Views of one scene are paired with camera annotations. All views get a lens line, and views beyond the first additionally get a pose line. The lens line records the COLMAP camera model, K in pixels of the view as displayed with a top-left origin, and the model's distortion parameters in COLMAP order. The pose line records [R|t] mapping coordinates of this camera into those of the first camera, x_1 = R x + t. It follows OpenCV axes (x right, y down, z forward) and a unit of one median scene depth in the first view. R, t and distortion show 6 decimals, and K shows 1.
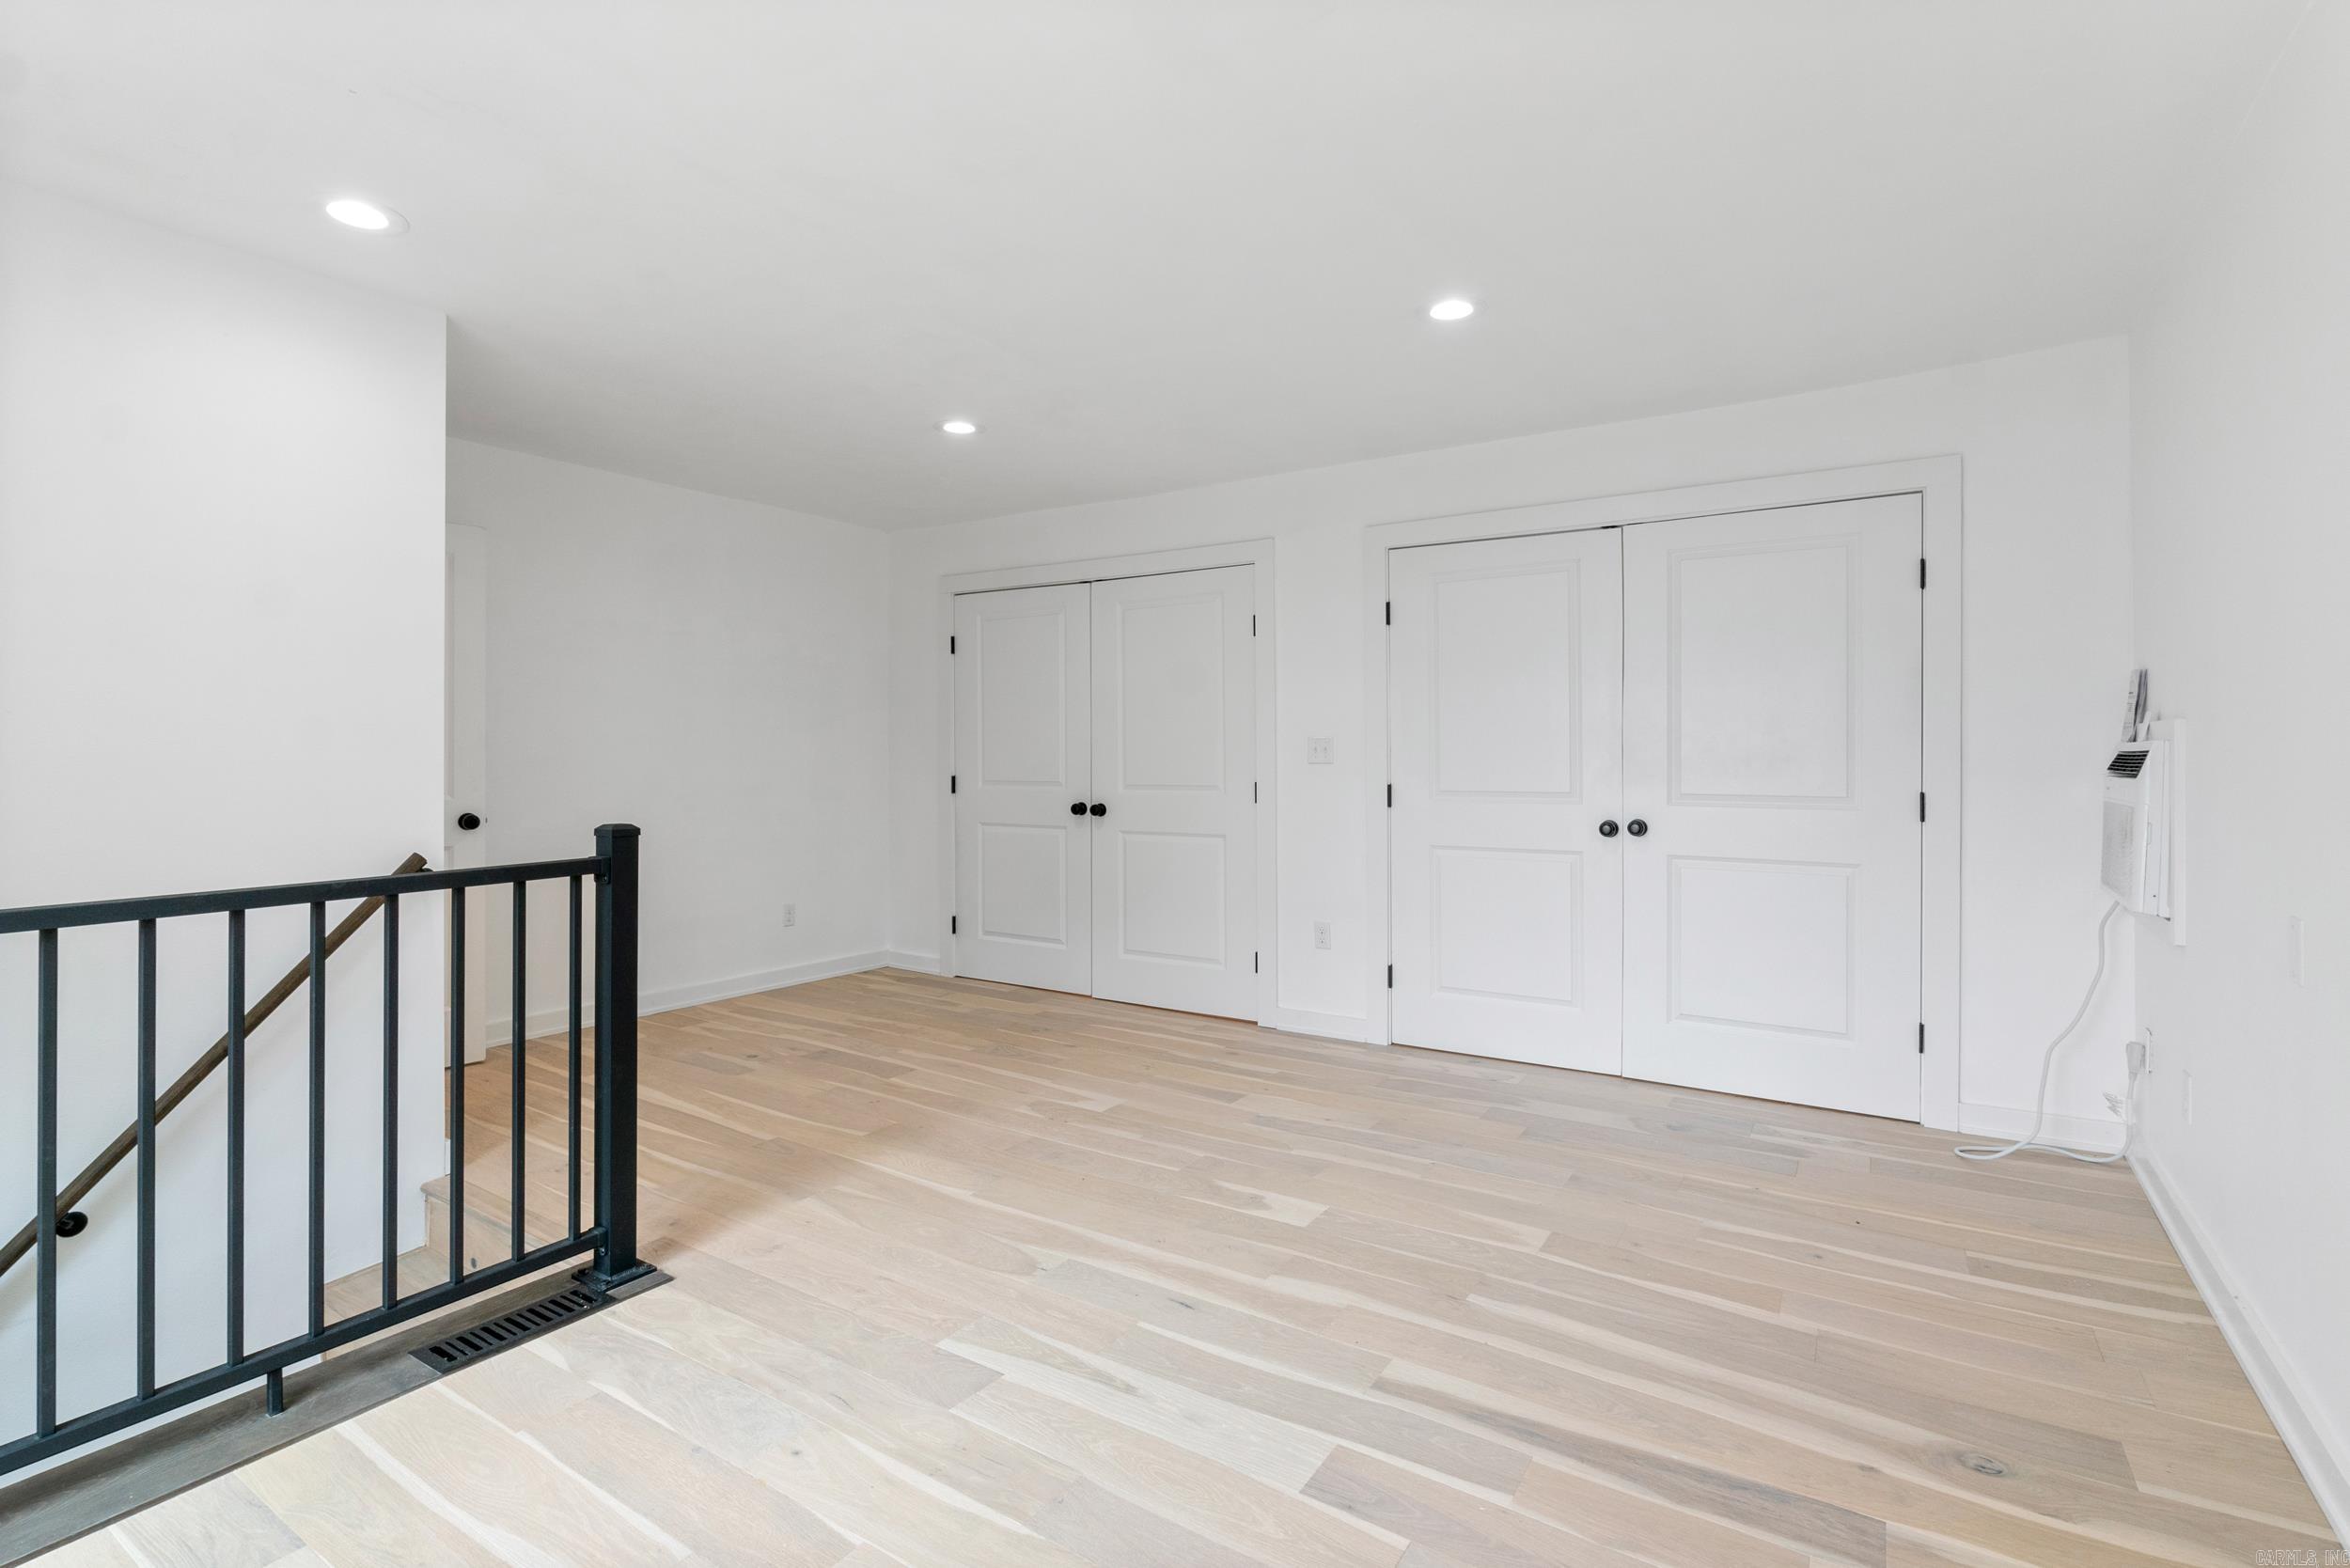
lens RADIAL K [[1092.8, 0, 1166.6], [0, 1092.8, 755.8], [0, 0, 1]] dist [-0.008436, 0.000674]
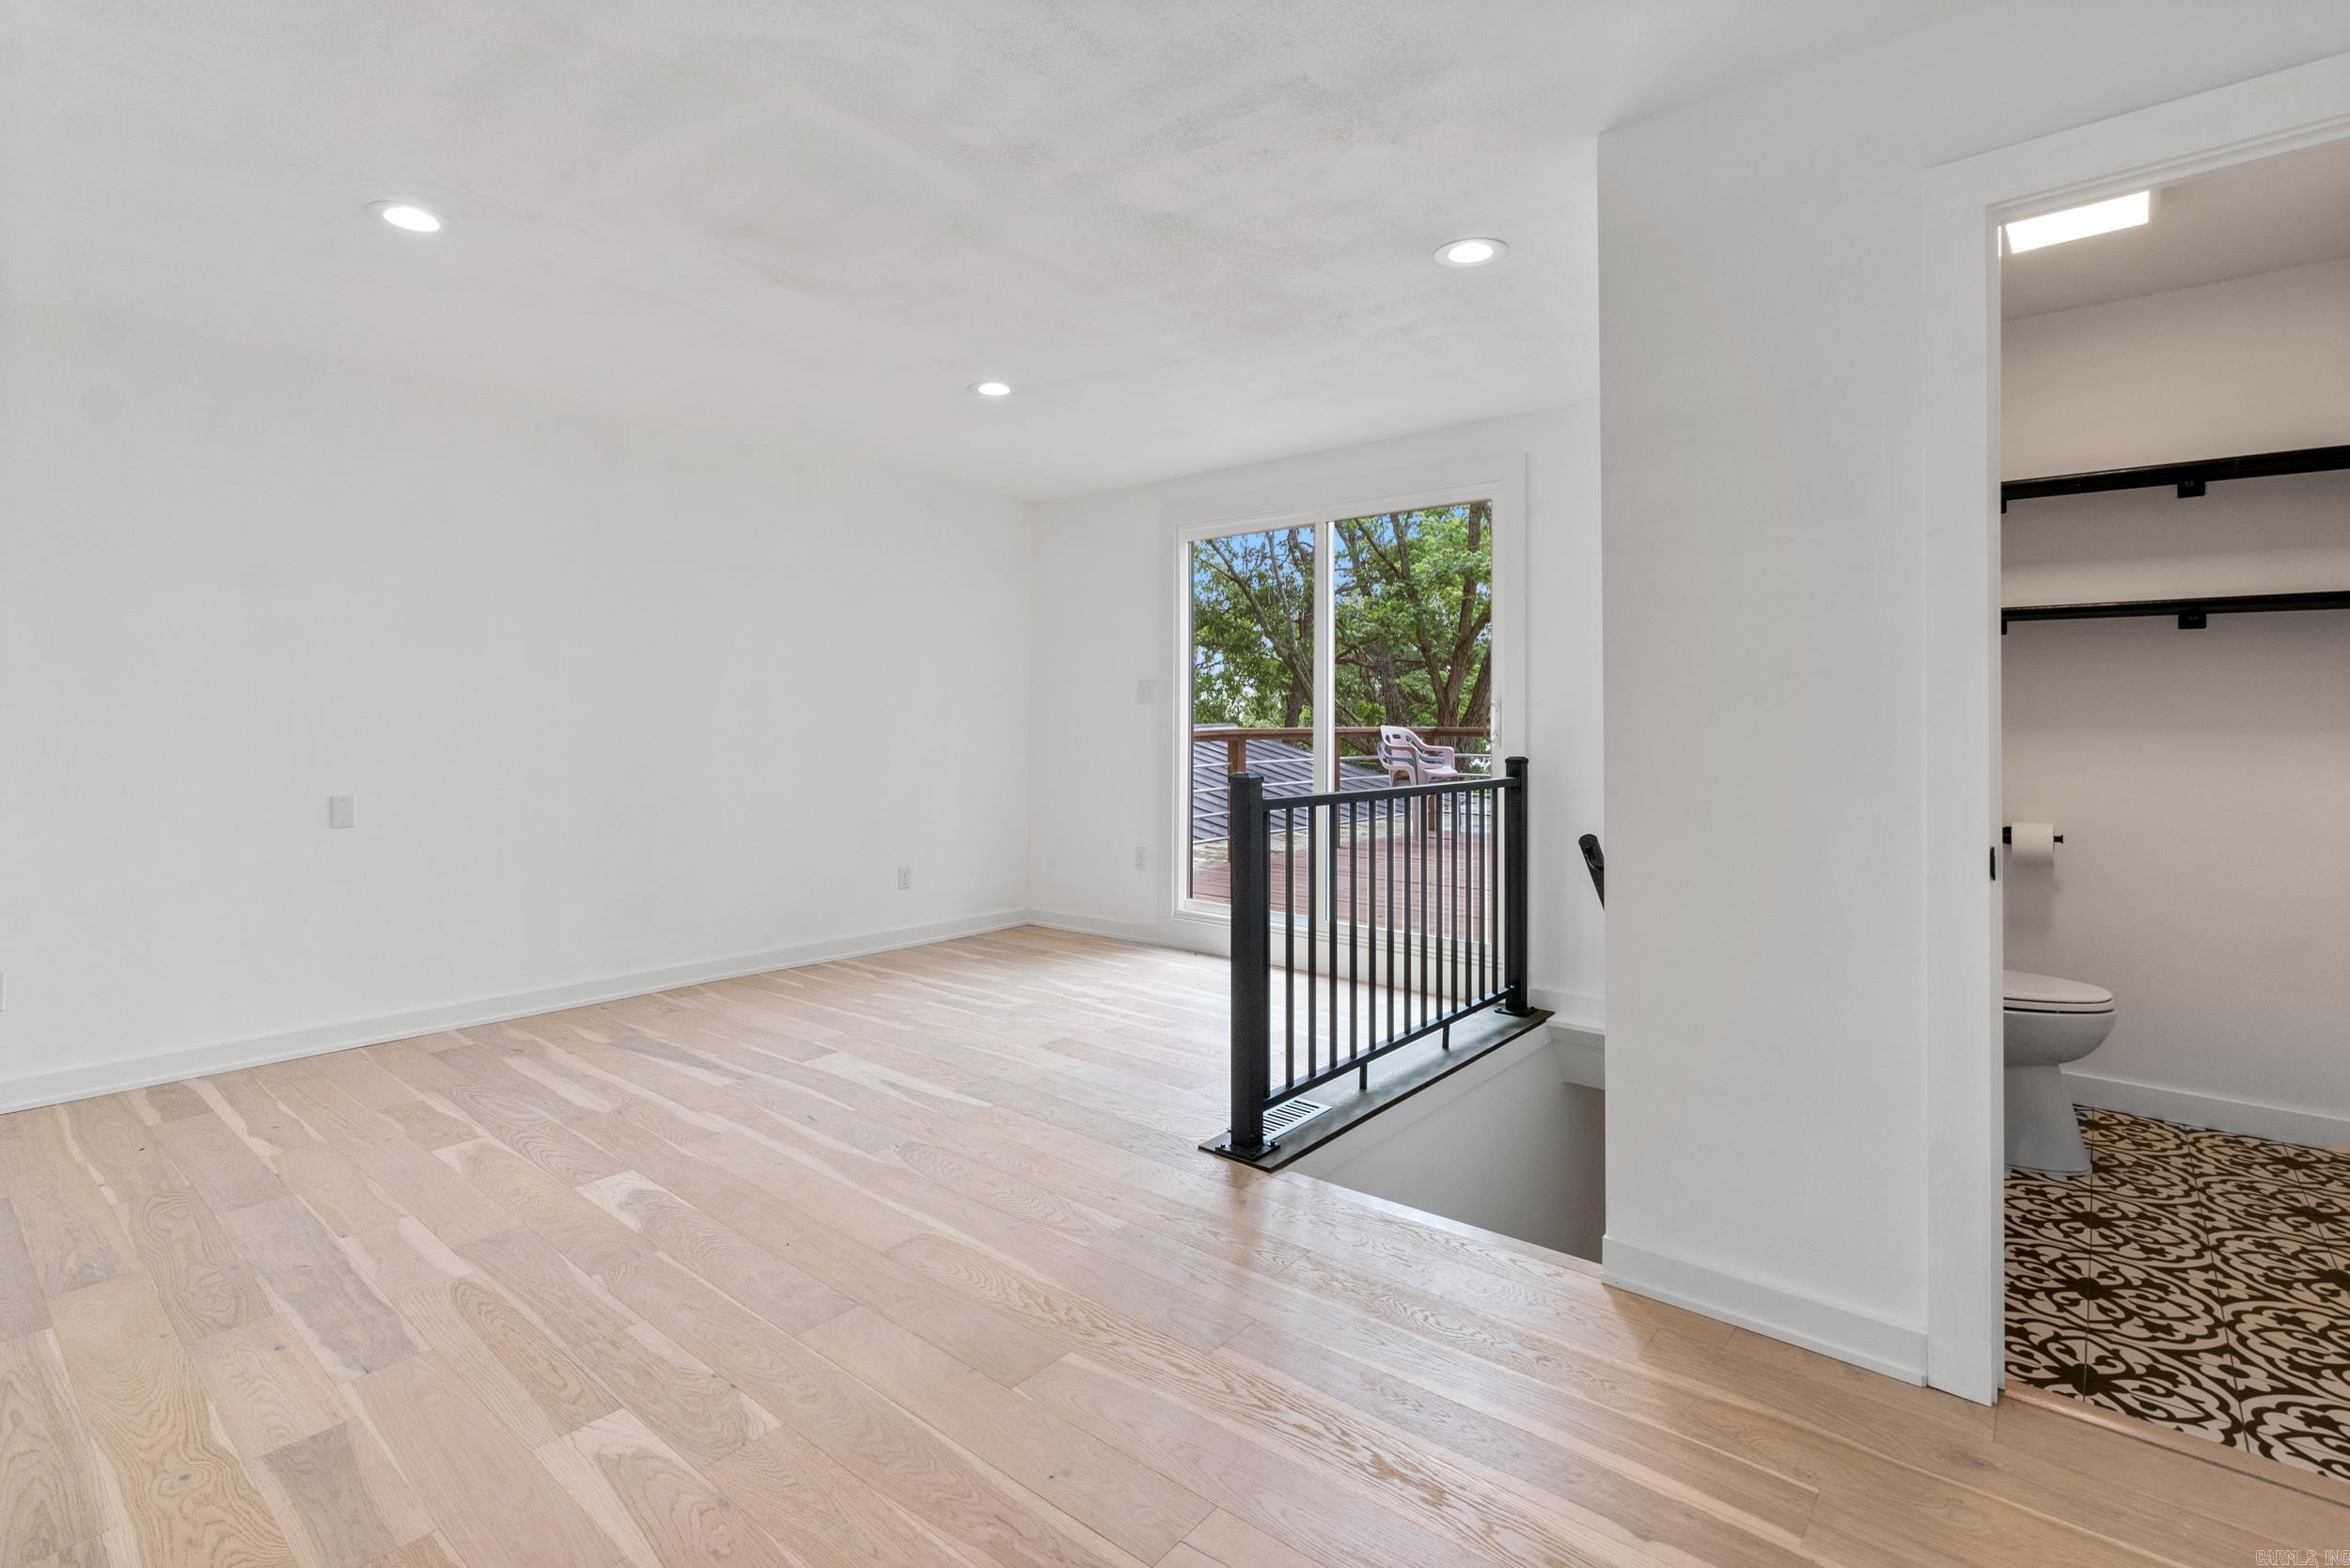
lens RADIAL K [[1079.2, 0, 1165.4], [0, 1079.2, 784.0], [0, 0, 1]] dist [-0.007493, 0.000391]
pose [[-0.995421, -0.008306, 0.095221, -0.407636], [-0.003351, 0.998637, 0.052080, 0.004884], [-0.095524, 0.051522, -0.994093, 1.658391]]
